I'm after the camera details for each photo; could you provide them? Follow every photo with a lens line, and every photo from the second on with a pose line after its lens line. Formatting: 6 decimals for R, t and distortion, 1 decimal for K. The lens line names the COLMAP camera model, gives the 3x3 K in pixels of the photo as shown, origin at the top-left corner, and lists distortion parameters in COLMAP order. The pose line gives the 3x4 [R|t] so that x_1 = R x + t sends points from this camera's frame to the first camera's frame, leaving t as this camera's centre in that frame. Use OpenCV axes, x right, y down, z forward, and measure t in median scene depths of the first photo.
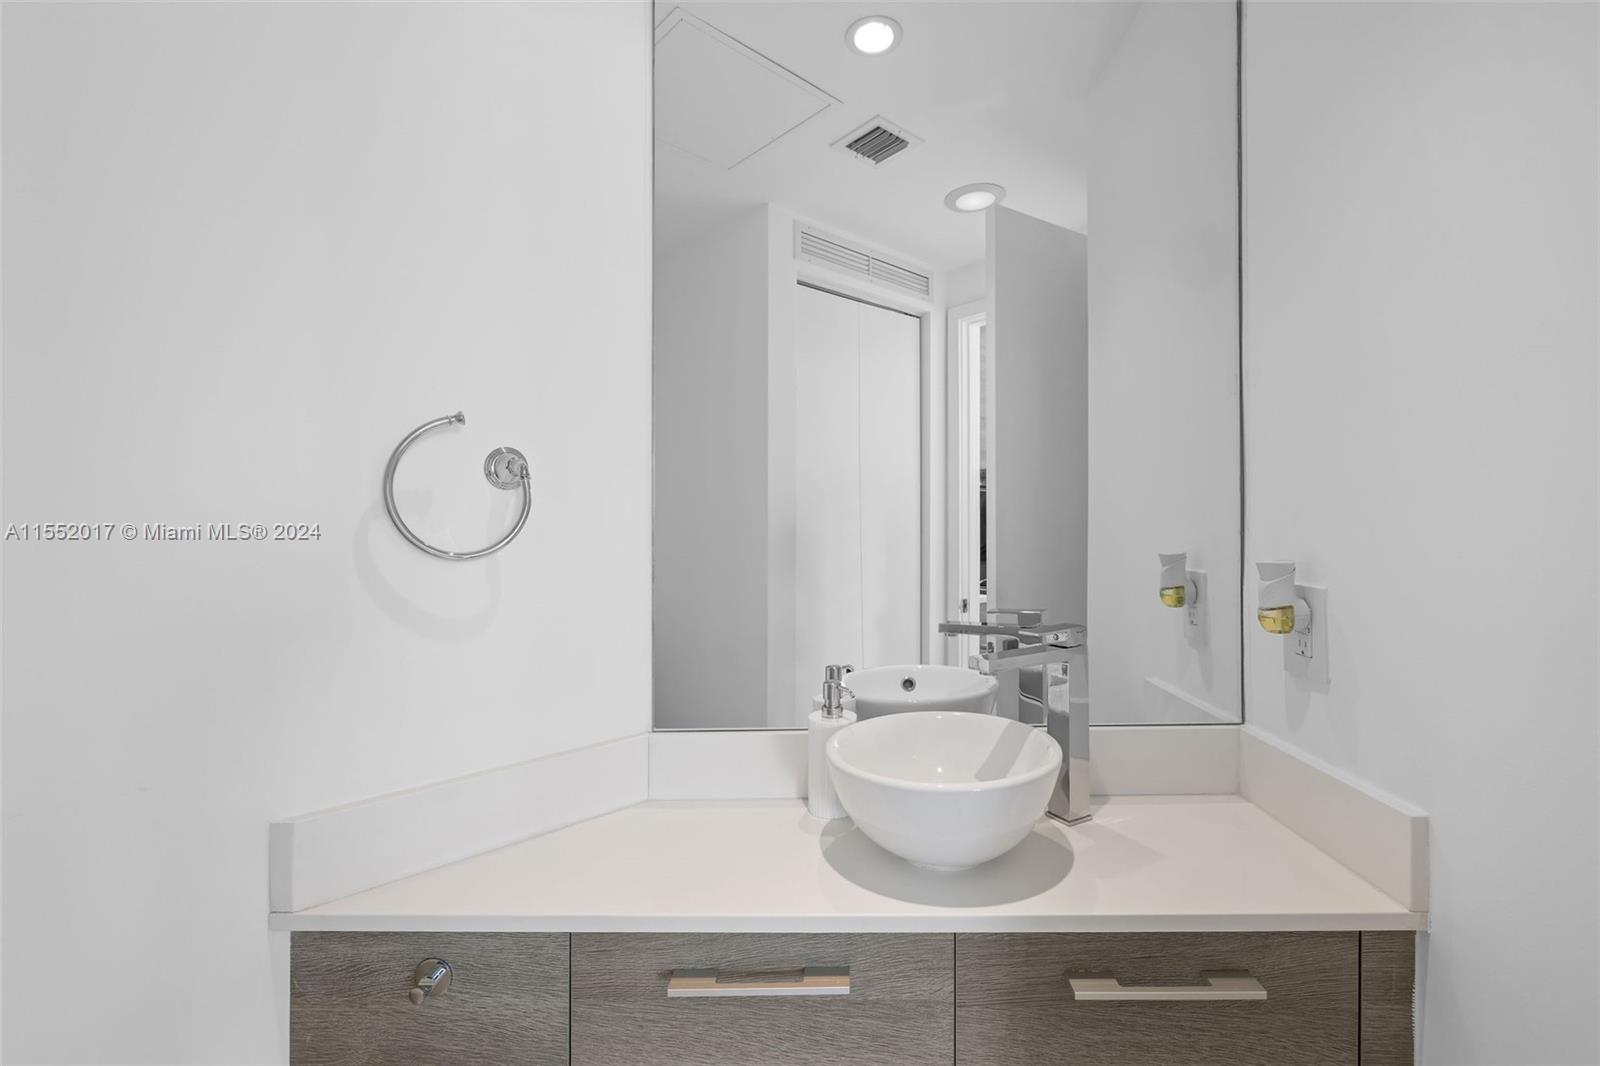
lens RADIAL K [[704.4, 0, 799.8], [0, 704.4, 516.5], [0, 0, 1]] dist [-0.001117, -0.001091]
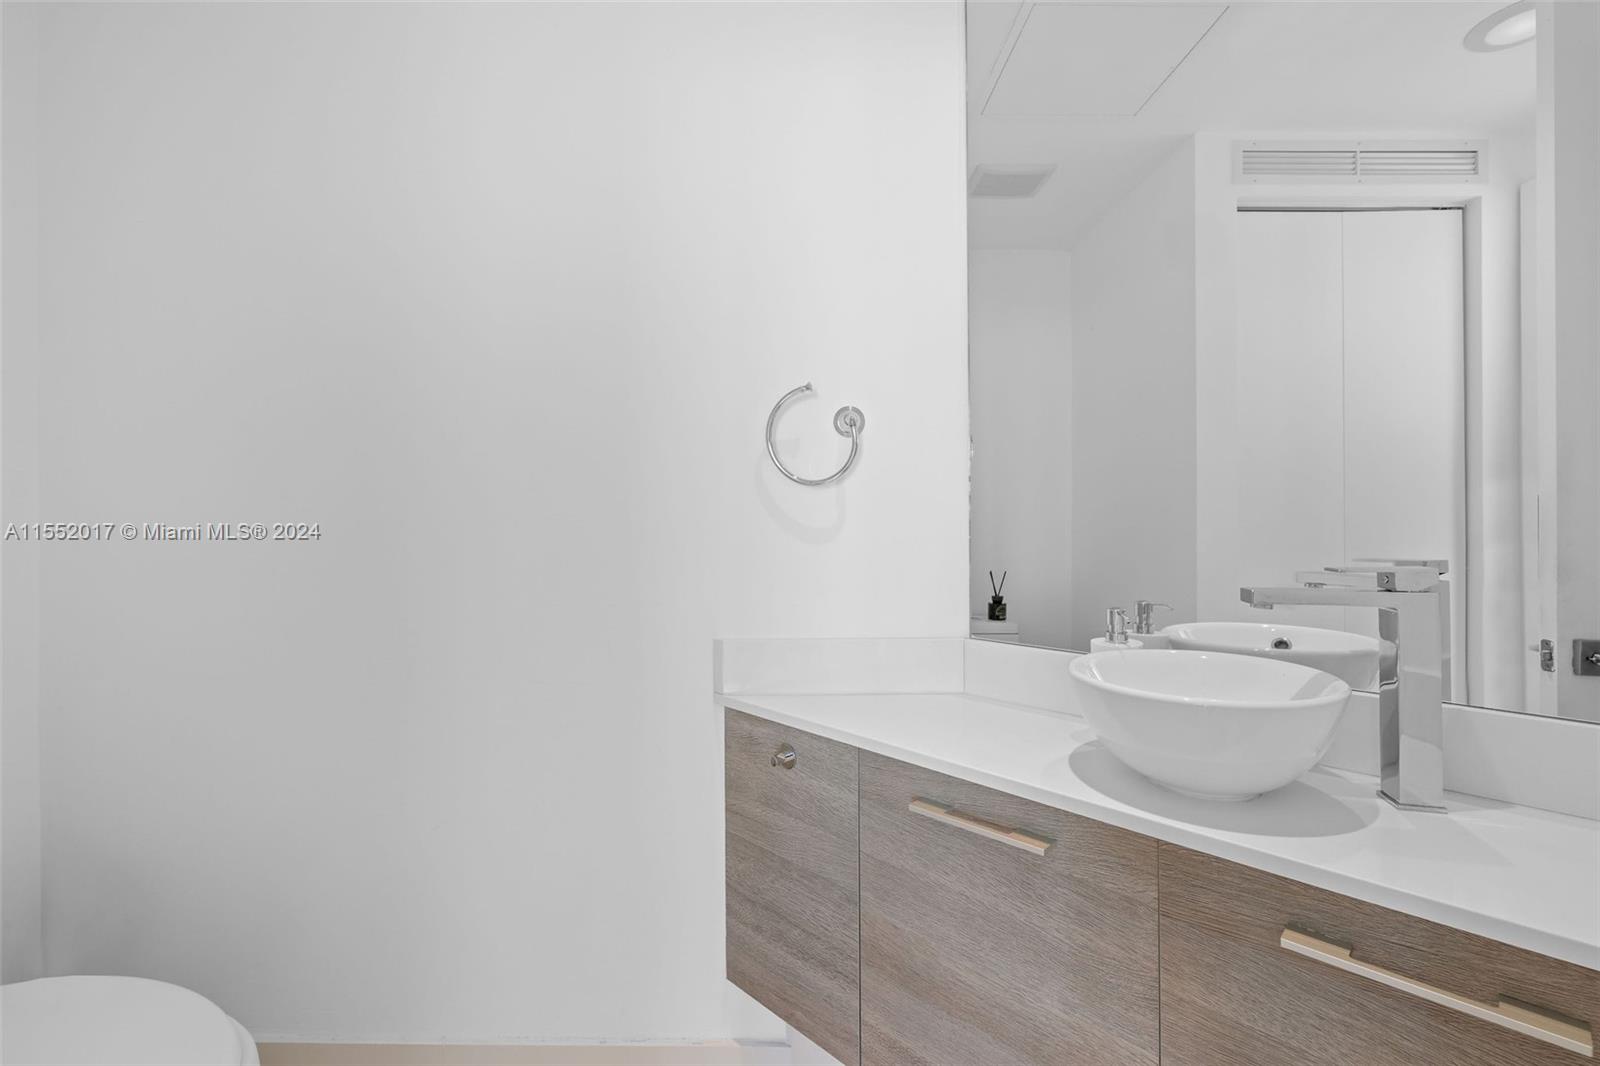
lens RADIAL K [[704.4, 0, 798.7], [0, 704.4, 521.7], [0, 0, 1]] dist [-0.001117, -0.001091]
pose [[0.731543, 0.020899, -0.681475, 0.520798], [-0.005012, 0.999668, 0.025277, 0.107026], [0.681777, -0.015076, 0.731405, -0.089701]]
